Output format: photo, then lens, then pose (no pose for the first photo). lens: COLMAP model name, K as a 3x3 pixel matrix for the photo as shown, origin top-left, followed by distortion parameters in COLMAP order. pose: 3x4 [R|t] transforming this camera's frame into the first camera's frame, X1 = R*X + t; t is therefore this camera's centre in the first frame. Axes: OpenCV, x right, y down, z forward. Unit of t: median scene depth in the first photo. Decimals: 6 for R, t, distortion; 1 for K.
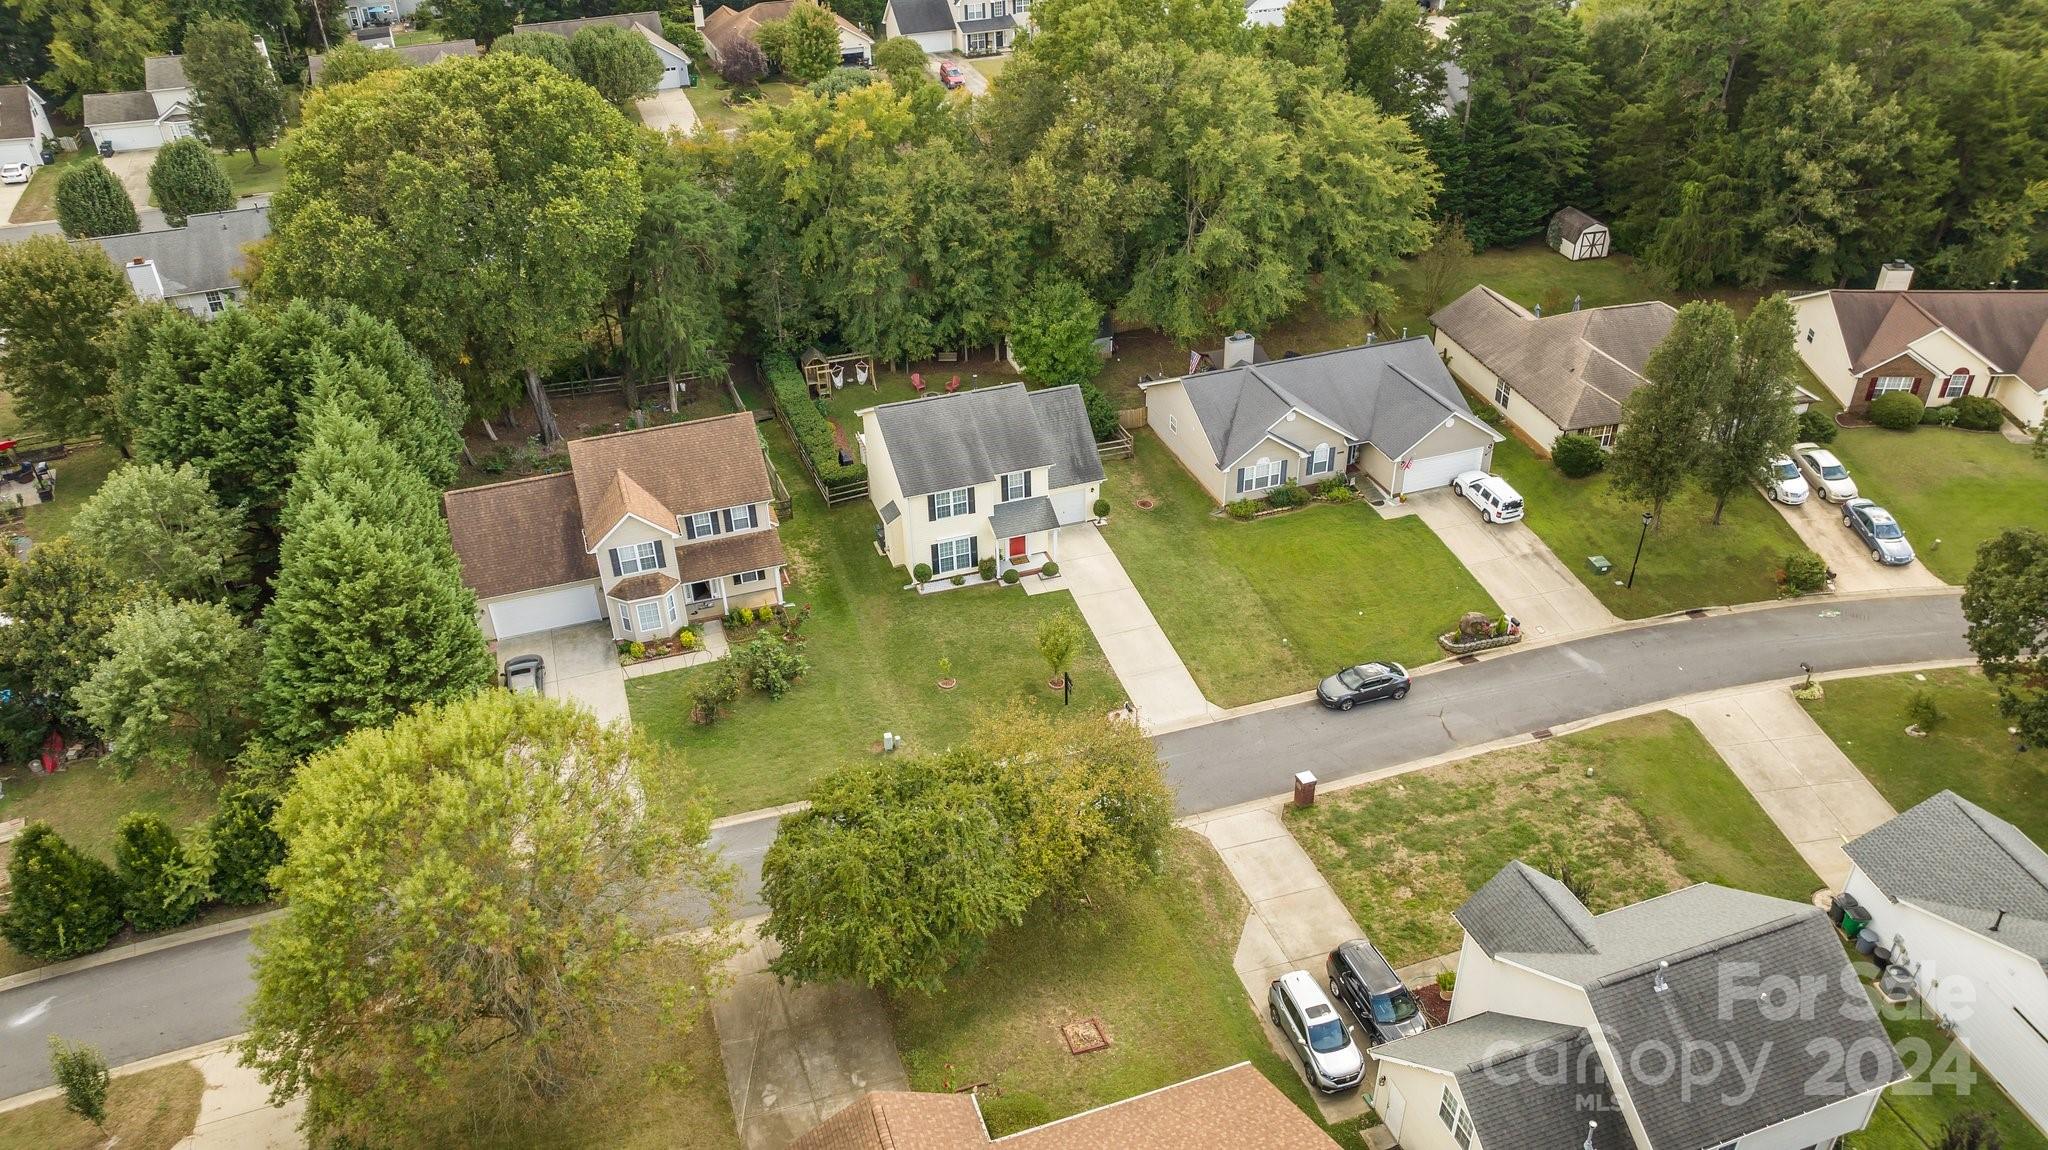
lens RADIAL K [[1450.9, 0, 1024.0], [0, 1450.9, 575.0], [0, 0, 1]] dist [-0.019544, 0.002398]
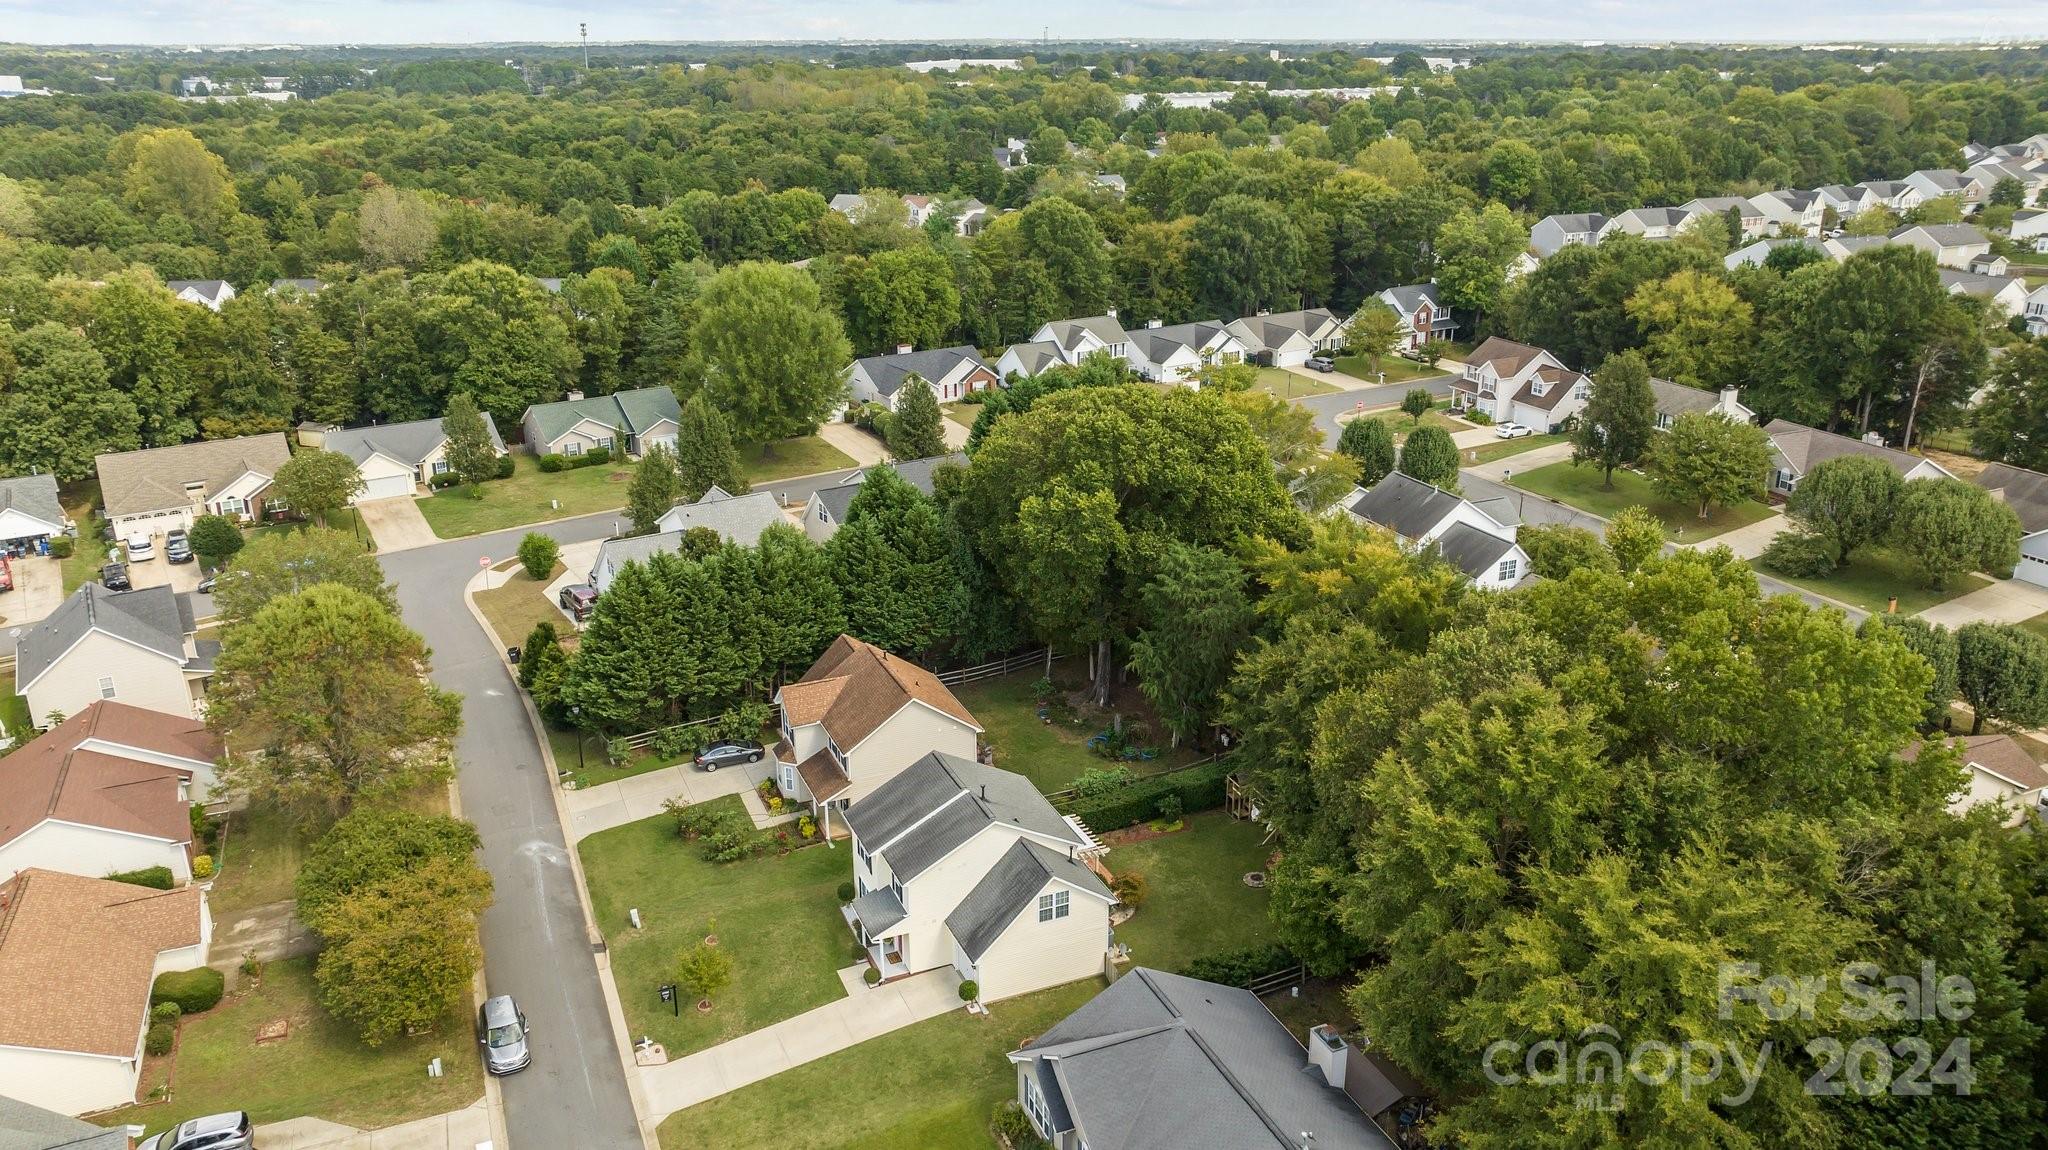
lens RADIAL K [[1504.8, 0, 1024.0], [0, 1504.8, 575.0], [0, 0, 1]] dist [-0.013966, -0.006131]
pose [[0.067877, 0.360662, -0.930224, 0.861703], [-0.529997, 0.802972, 0.272651, -0.545618], [0.845279, 0.474509, 0.245653, 0.723251]]
